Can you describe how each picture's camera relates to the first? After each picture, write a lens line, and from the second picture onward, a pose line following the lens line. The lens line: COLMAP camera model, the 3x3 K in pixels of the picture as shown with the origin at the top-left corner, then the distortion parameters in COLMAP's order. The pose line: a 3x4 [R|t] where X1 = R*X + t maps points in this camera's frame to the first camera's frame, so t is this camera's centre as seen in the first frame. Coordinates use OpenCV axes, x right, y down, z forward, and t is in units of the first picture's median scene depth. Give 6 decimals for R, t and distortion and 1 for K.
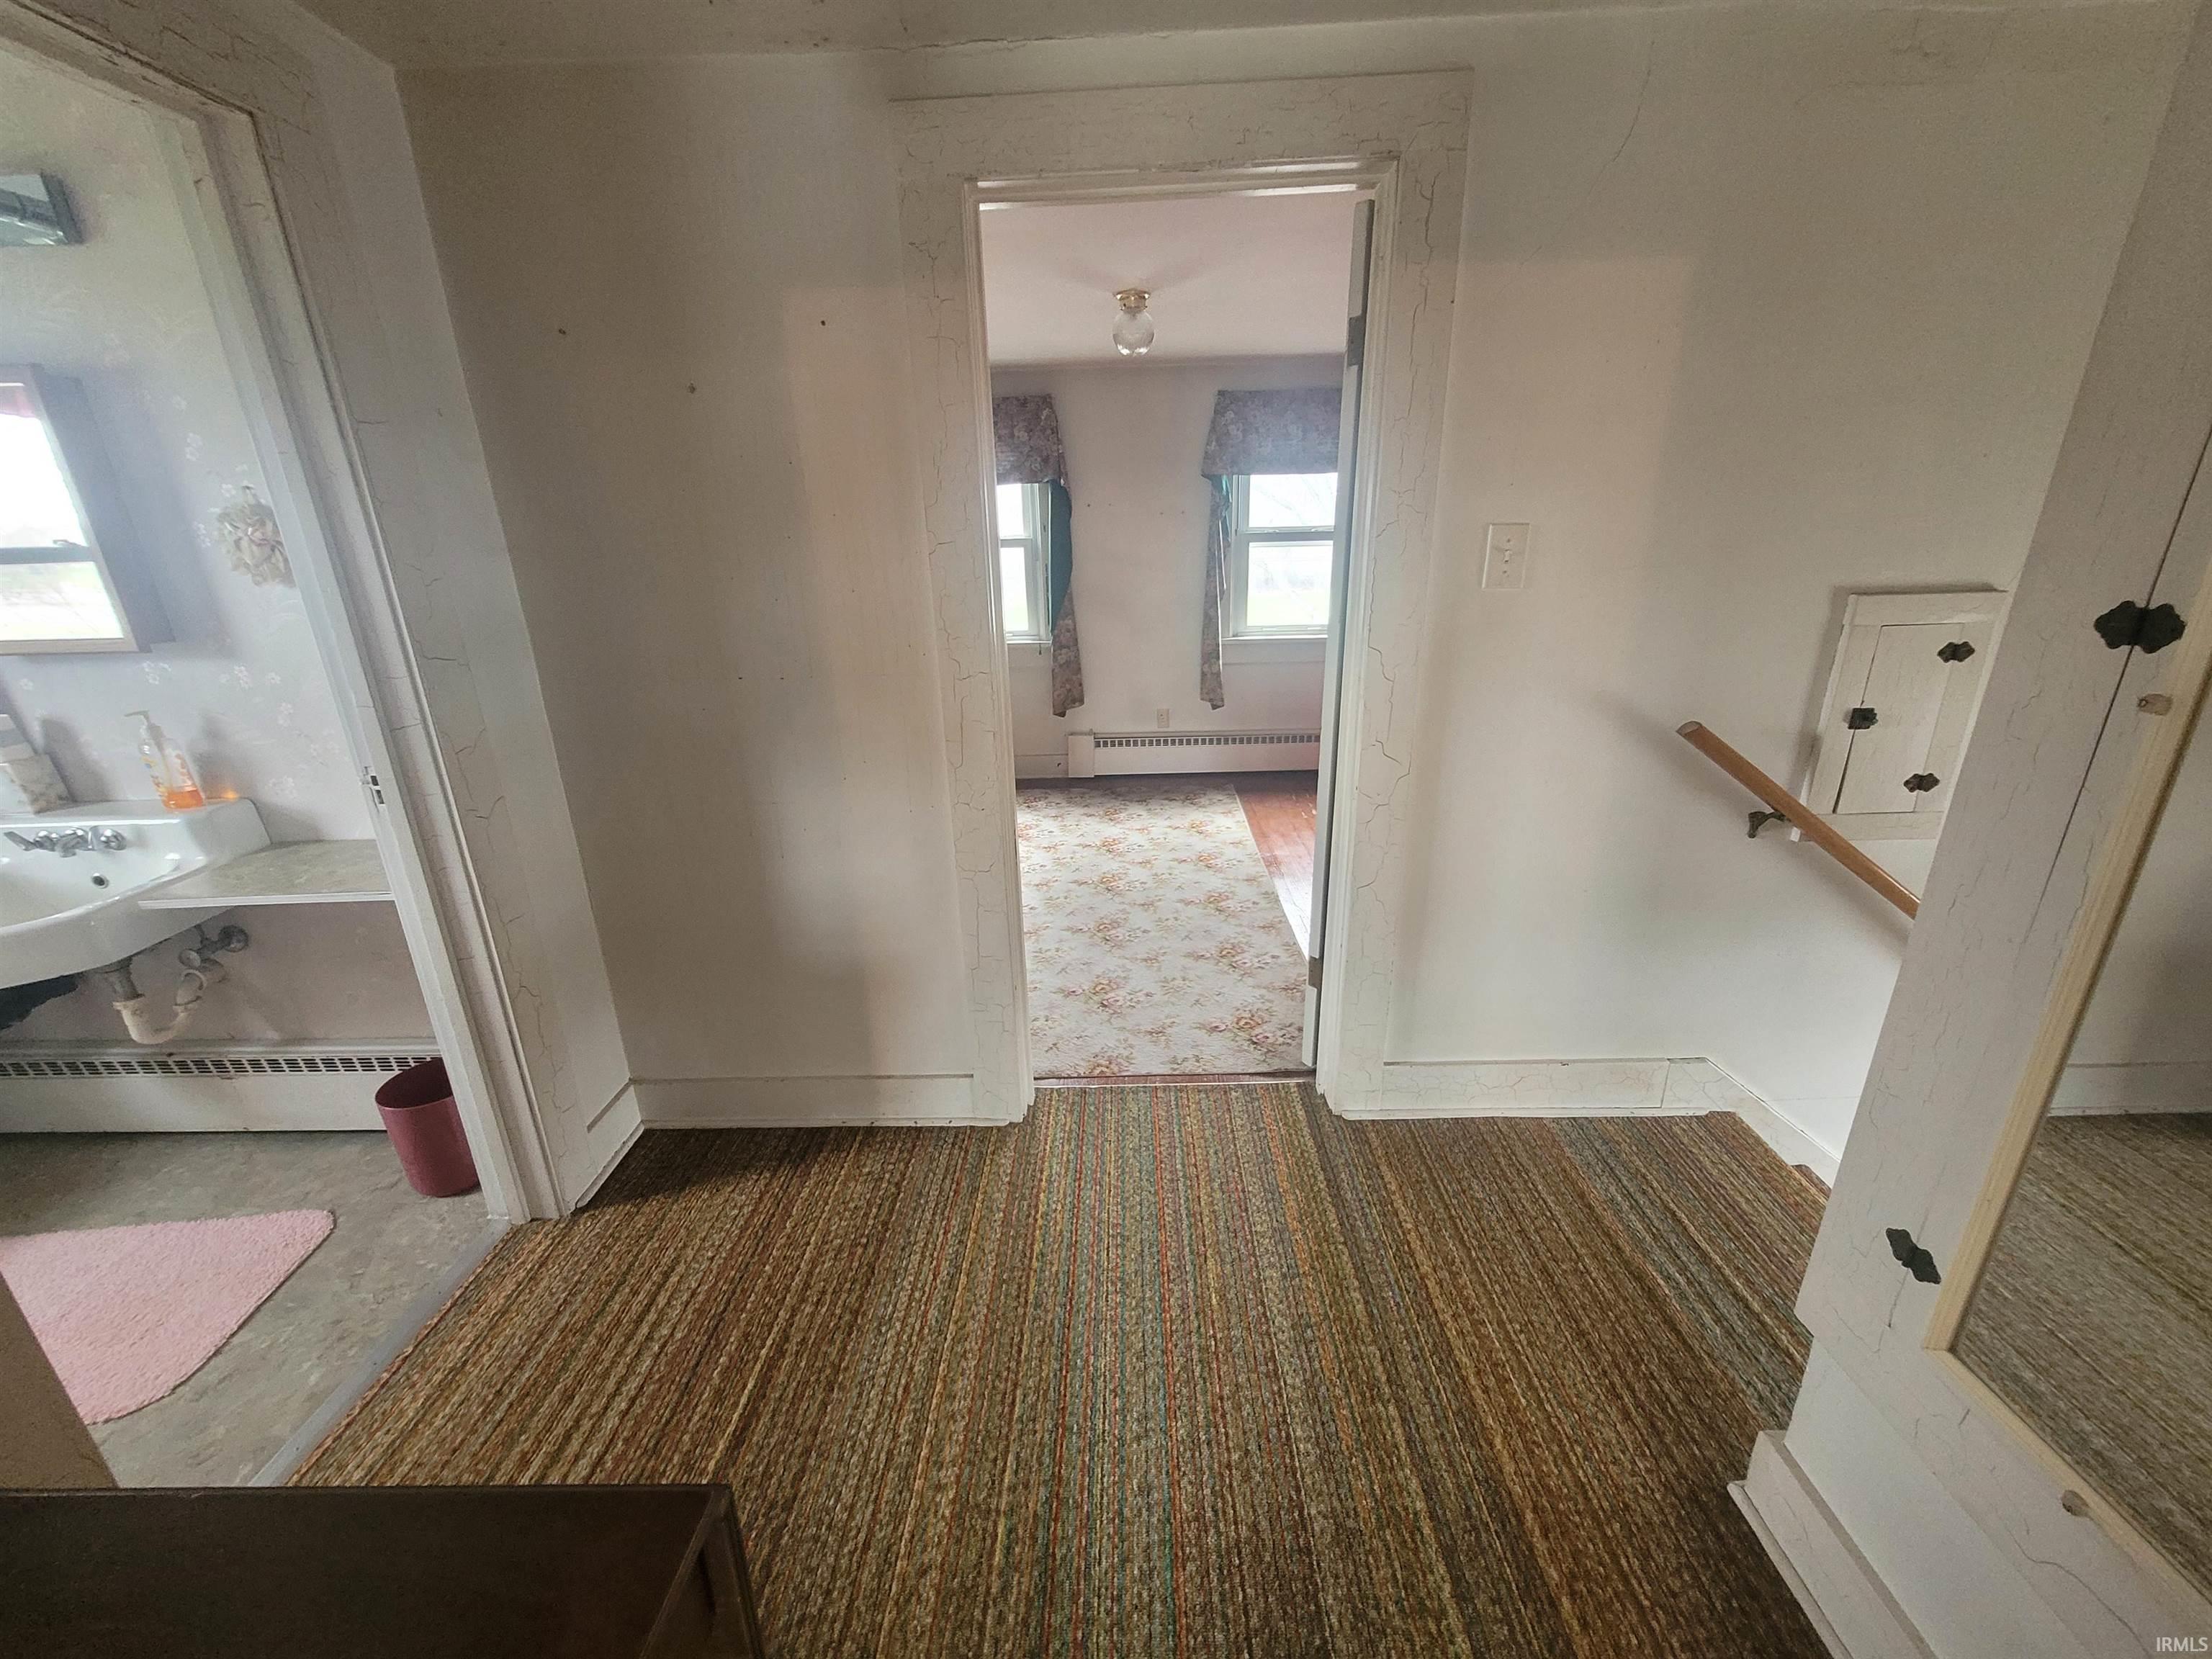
lens RADIAL K [[869.5, 0, 1114.5], [0, 869.5, 830.2], [0, 0, 1]] dist [0.002368, 0.000210]
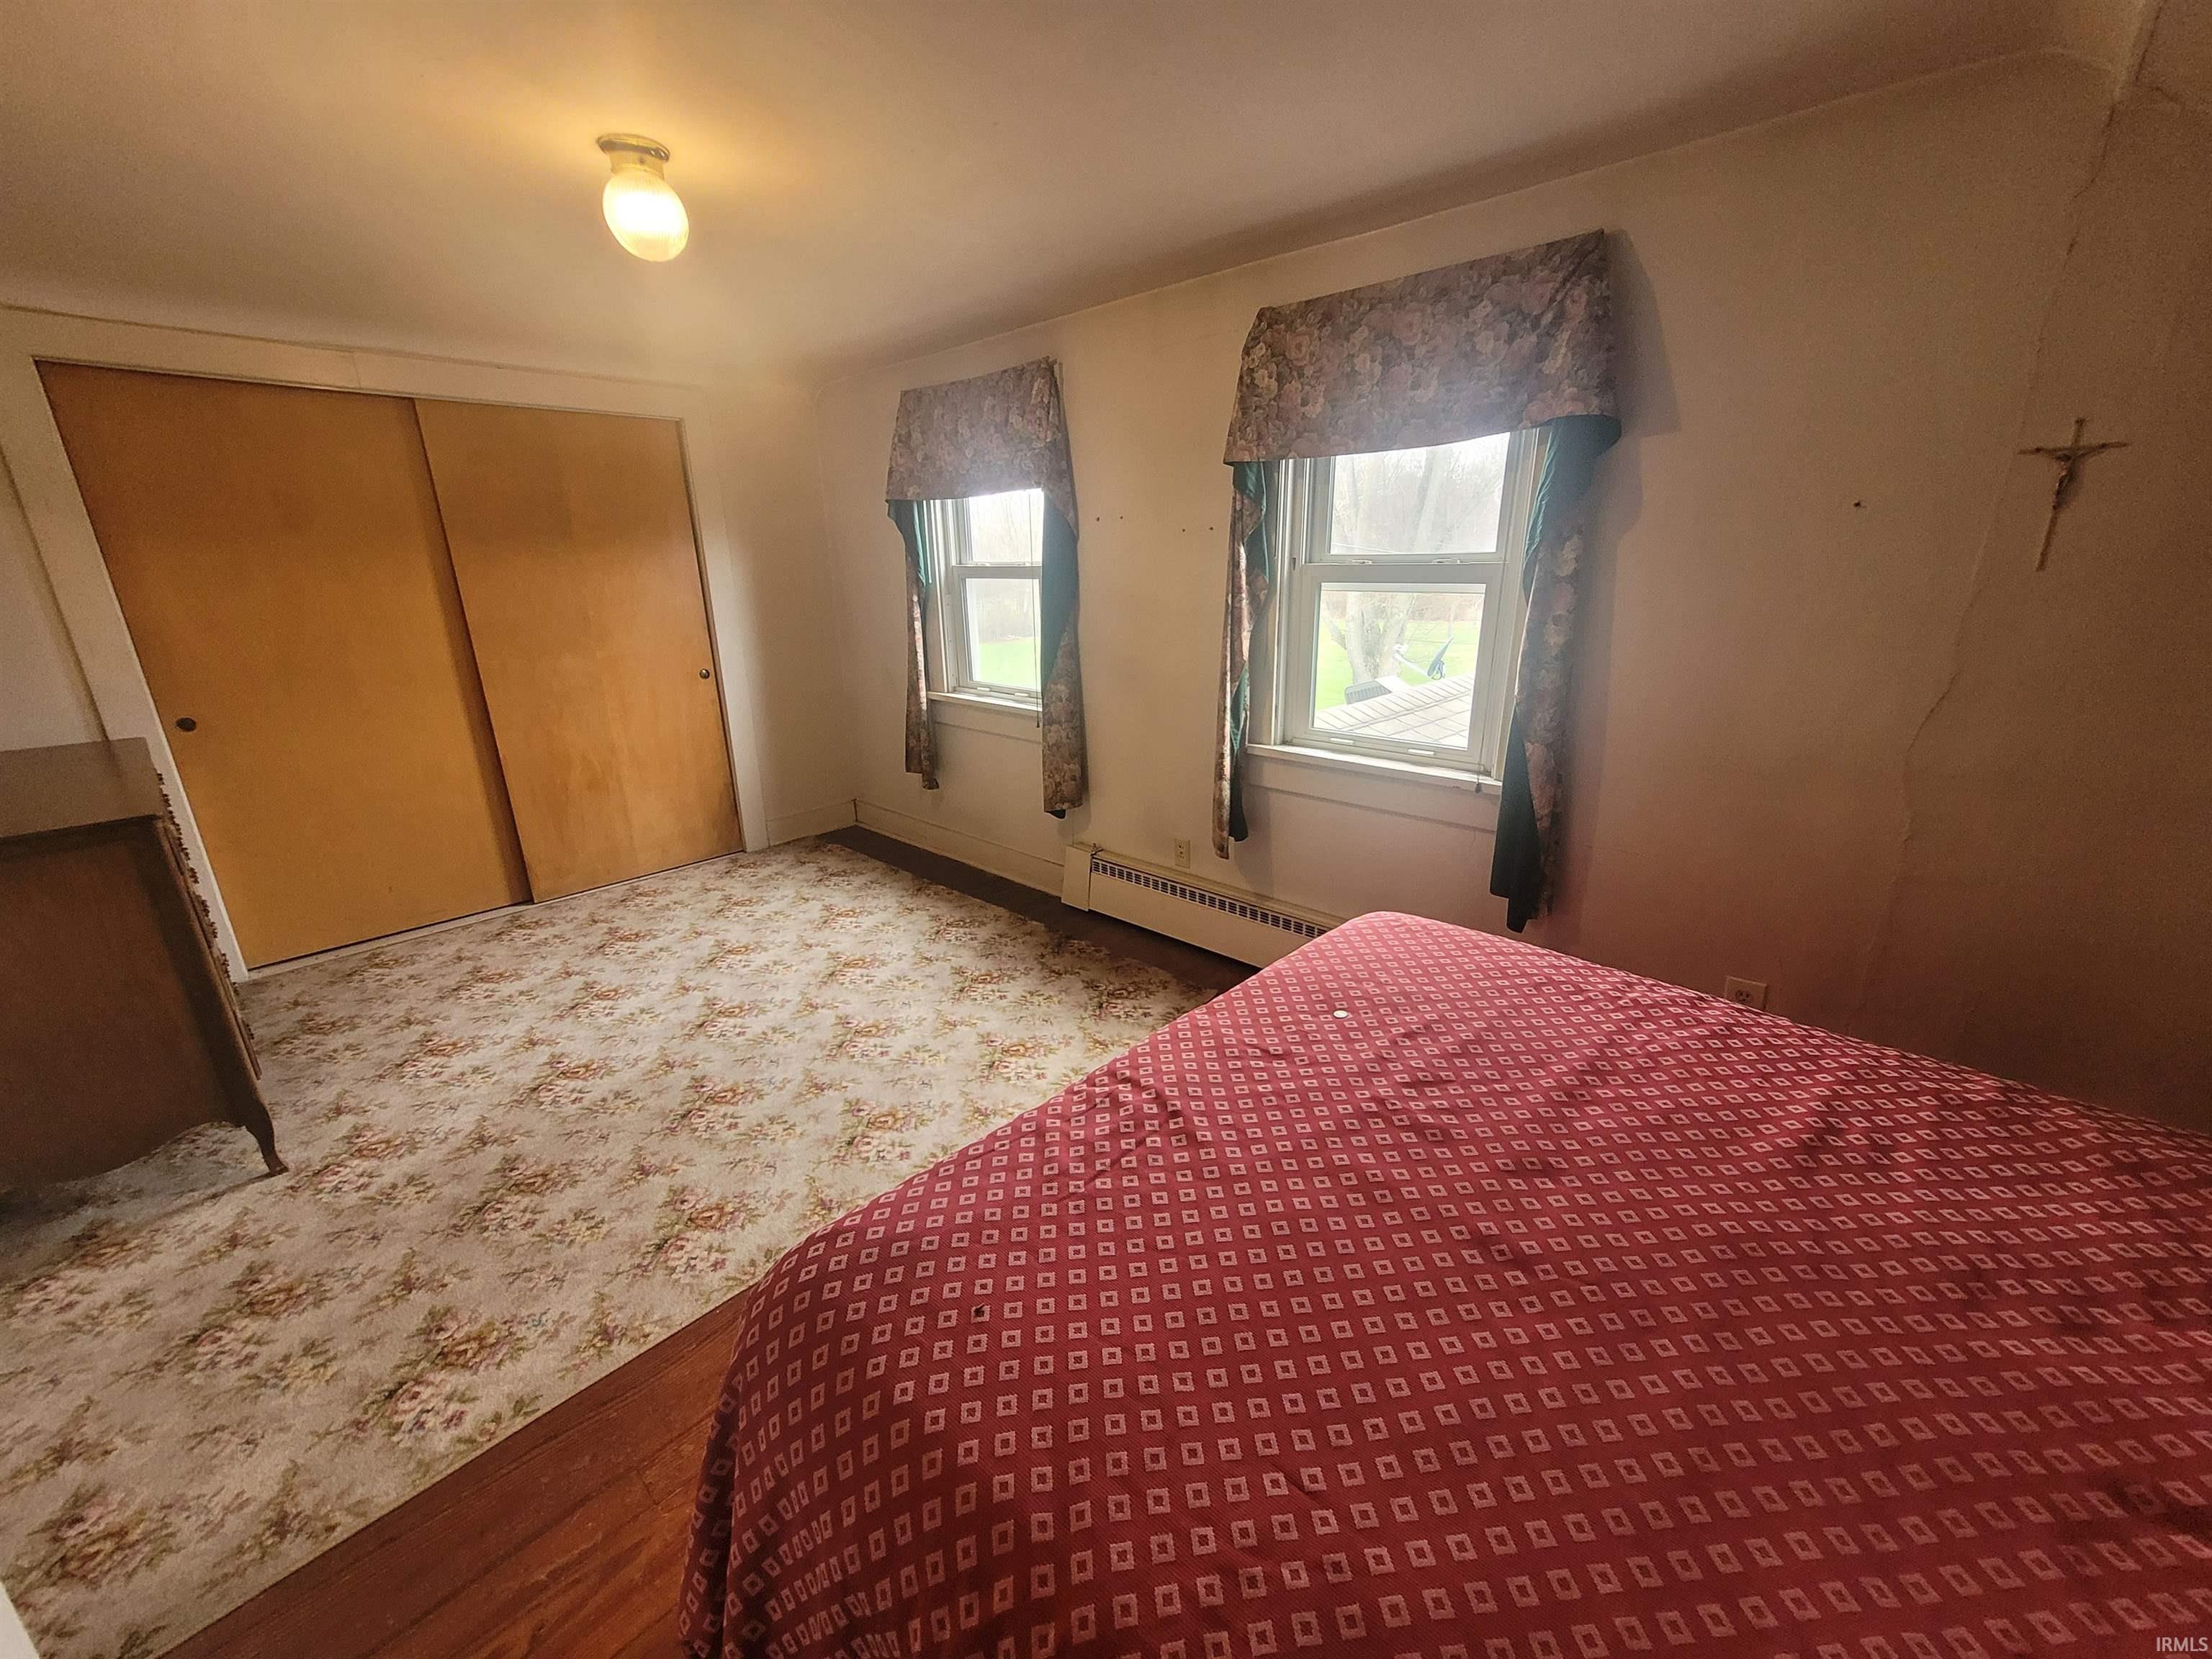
lens RADIAL K [[869.5, 0, 1103.1], [0, 869.5, 829.7], [0, 0, 1]] dist [0.002368, 0.000210]
pose [[0.742956, 0.213973, -0.634218, 0.464526], [-0.221682, 0.972711, 0.068484, -0.197871], [0.631565, 0.089715, 0.770115, 0.537395]]
